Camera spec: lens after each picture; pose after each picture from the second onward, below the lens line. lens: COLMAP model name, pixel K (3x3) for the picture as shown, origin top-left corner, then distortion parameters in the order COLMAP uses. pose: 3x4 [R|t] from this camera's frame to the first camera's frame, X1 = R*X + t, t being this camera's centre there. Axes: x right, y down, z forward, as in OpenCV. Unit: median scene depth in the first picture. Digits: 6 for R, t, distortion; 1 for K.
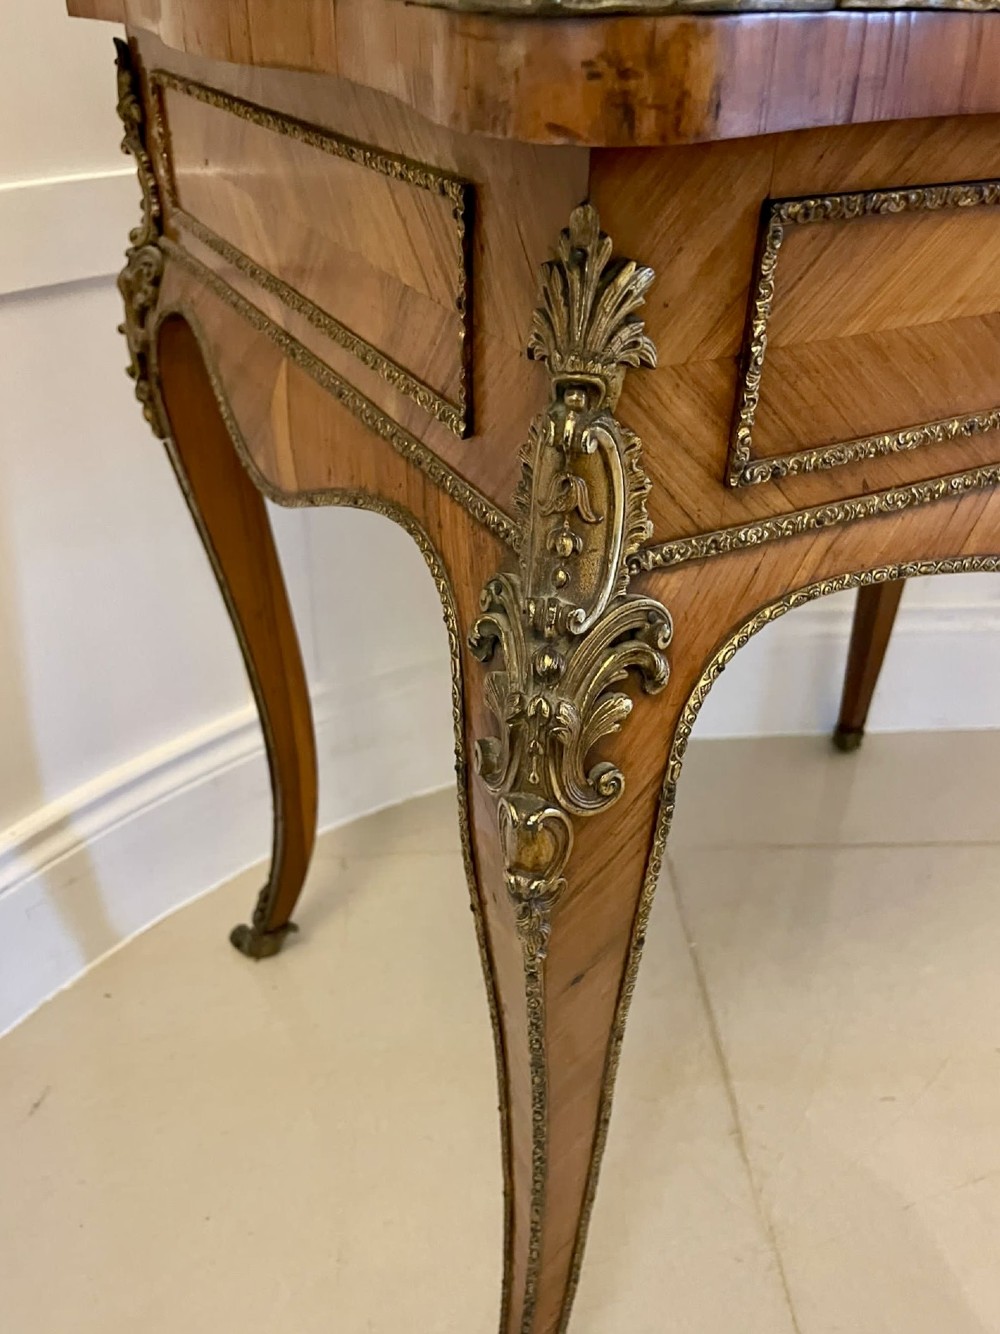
lens RADIAL K [[1139.4, 0, 496.1], [0, 1139.4, 674.5], [0, 0, 1]] dist [0.004979, 0.003173]
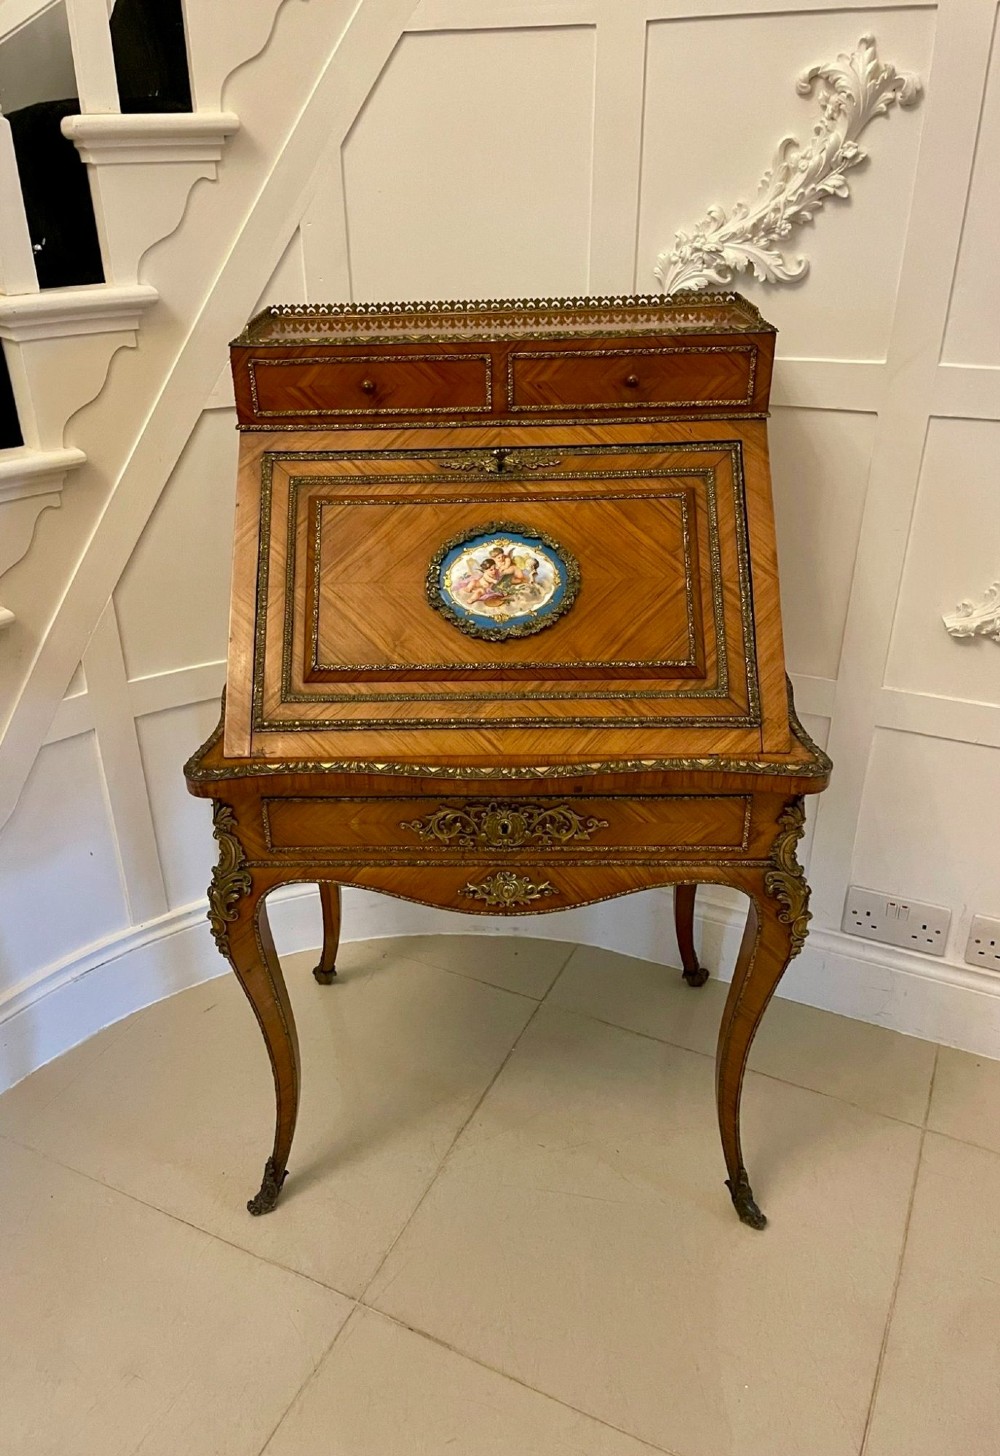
lens RADIAL K [[1118.6, 0, 454.3], [0, 1118.6, 723.4], [0, 0, 1]] dist [0.060624, -0.073052]
pose [[0.867703, 0.202016, -0.454181, 1.736019], [-0.237710, 0.971082, -0.022212, -0.468272], [0.436560, 0.127237, 0.890633, -1.629113]]
